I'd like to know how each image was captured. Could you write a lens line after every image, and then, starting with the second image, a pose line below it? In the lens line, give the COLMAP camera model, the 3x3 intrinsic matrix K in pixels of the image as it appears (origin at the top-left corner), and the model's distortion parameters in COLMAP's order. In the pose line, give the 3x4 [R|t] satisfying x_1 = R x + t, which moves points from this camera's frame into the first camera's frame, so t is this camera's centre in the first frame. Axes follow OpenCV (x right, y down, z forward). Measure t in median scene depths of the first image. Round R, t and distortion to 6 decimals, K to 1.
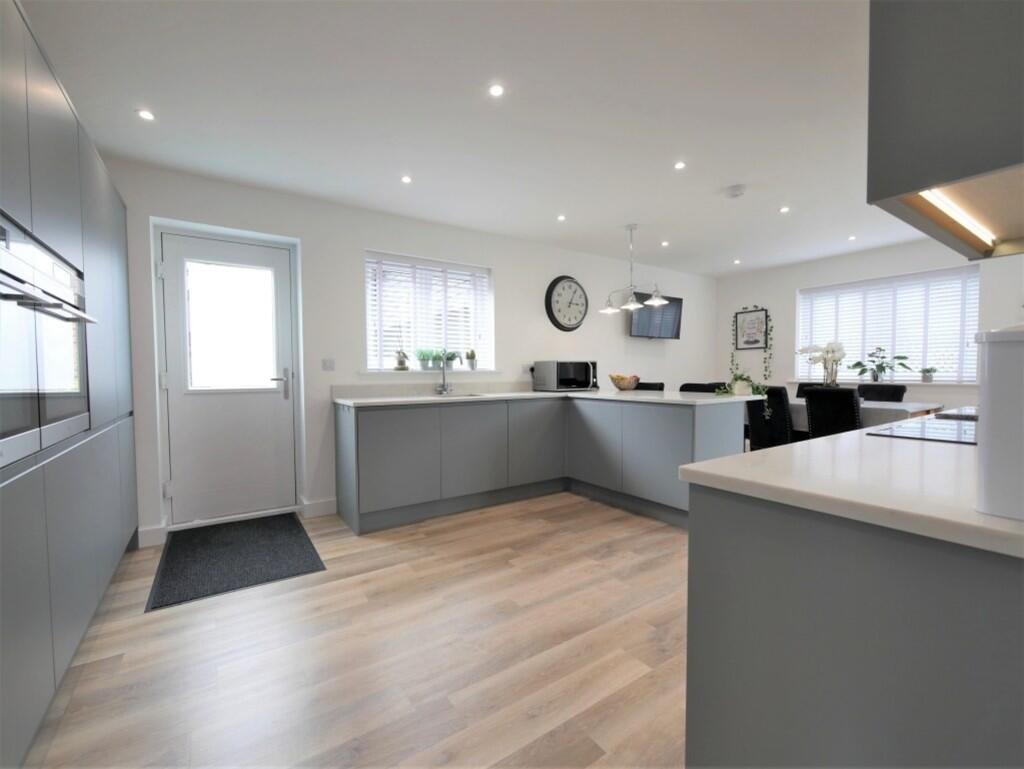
lens RADIAL K [[437.2, 0, 506.6], [0, 437.2, 388.1], [0, 0, 1]] dist [-0.000414, 0.000008]
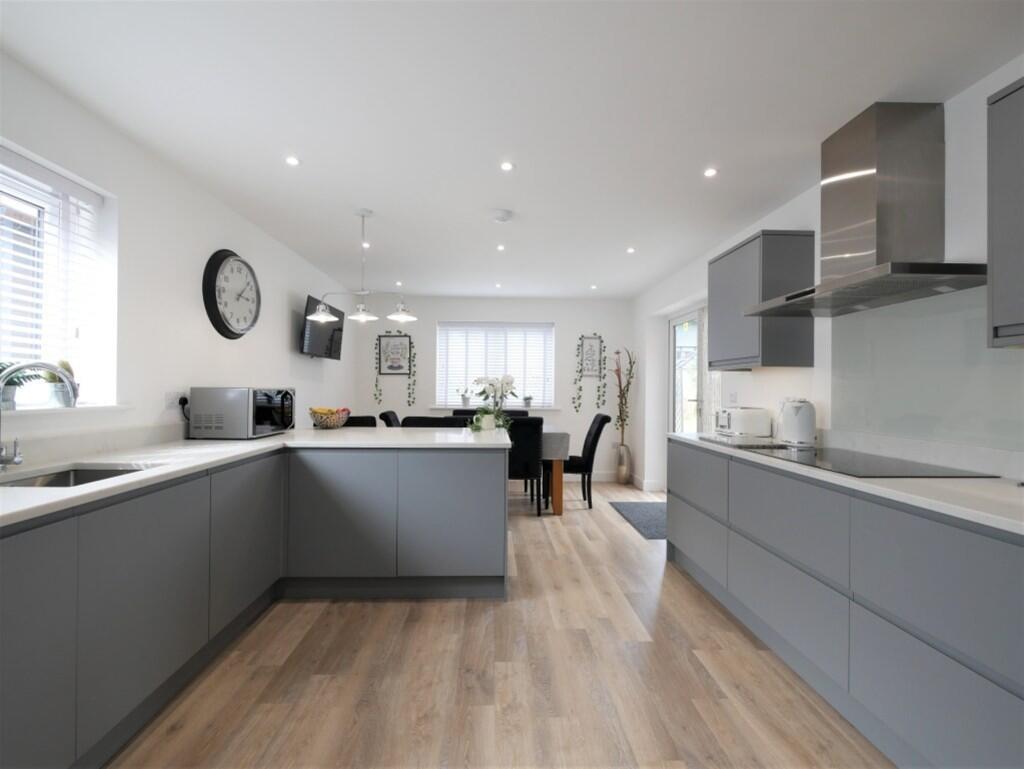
lens RADIAL K [[449.0, 0, 507.7], [0, 449.0, 387.1], [0, 0, 1]] dist [-0.001063, -0.000039]
pose [[0.533435, 0.014329, 0.845719, -0.206490], [0.020674, 0.999337, -0.029972, -0.035528], [-0.845588, 0.033473, 0.532785, 0.345275]]
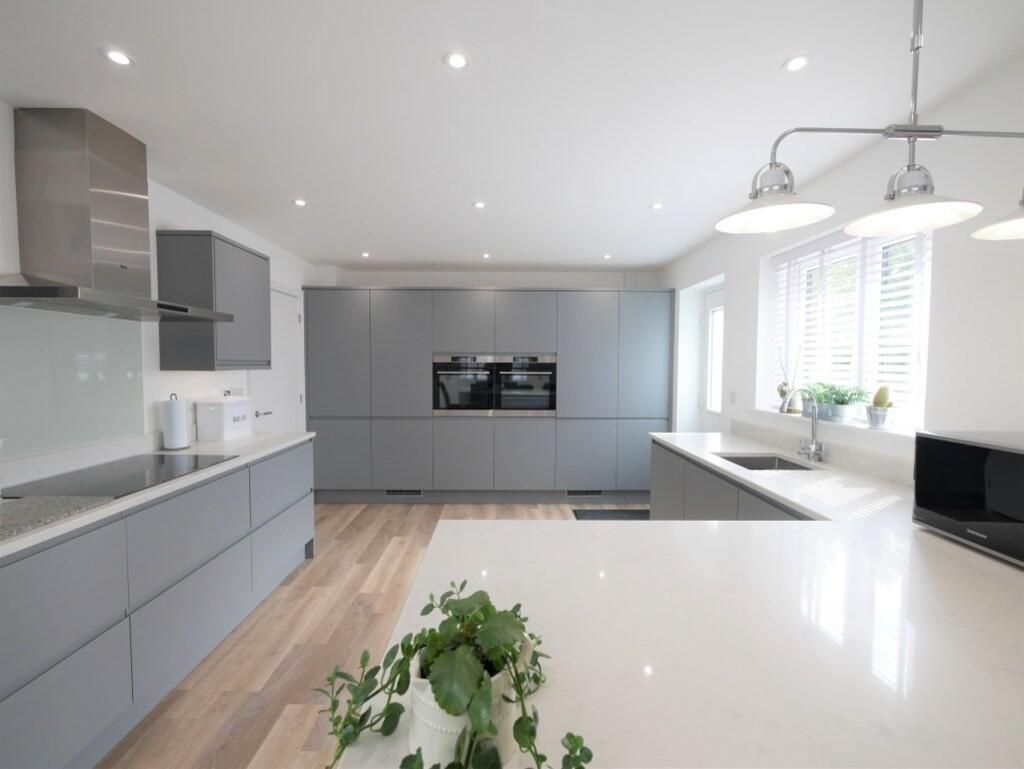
lens RADIAL K [[449.0, 0, 507.7], [0, 449.0, 387.1], [0, 0, 1]] dist [-0.001063, -0.000039]
pose [[-0.549266, 0.036523, -0.834849, 0.513150], [-0.034695, 0.997186, 0.066452, -0.095904], [0.834927, 0.065465, -0.546454, 0.853112]]
